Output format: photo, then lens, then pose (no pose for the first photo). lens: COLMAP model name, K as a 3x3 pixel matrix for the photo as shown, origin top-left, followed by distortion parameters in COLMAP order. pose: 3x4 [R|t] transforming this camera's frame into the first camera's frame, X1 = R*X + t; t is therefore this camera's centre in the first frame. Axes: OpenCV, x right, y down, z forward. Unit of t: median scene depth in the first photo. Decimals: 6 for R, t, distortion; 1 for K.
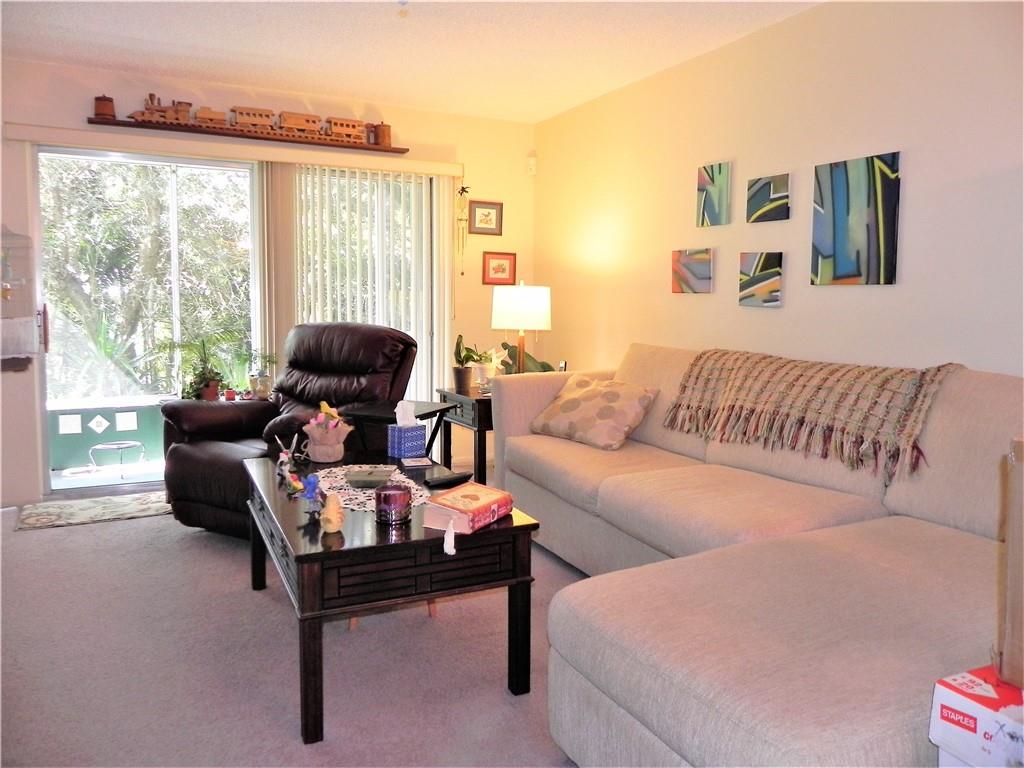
lens RADIAL K [[760.4, 0, 519.6], [0, 760.4, 373.9], [0, 0, 1]] dist [-0.021422, 0.011782]
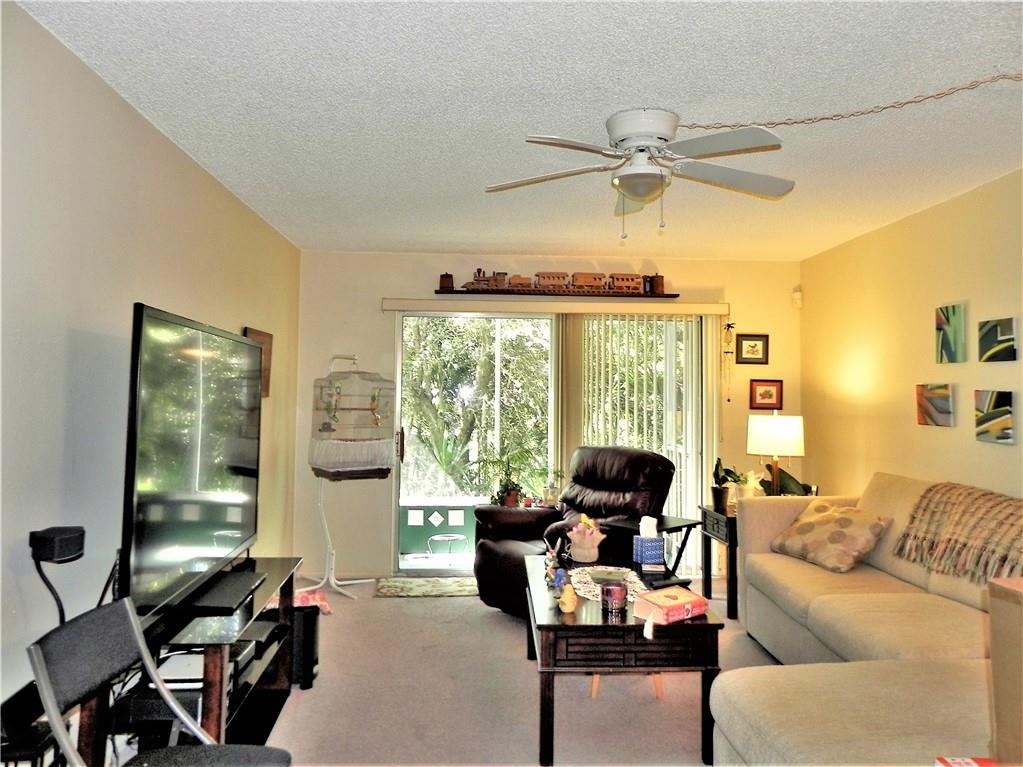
lens RADIAL K [[759.7, 0, 506.8], [0, 759.7, 381.9], [0, 0, 1]] dist [-0.021422, 0.011782]
pose [[0.909913, -0.016102, -0.414487, 0.114687], [-0.037237, 0.992041, -0.120285, -0.018675], [0.413124, 0.124883, 0.902071, -0.169529]]
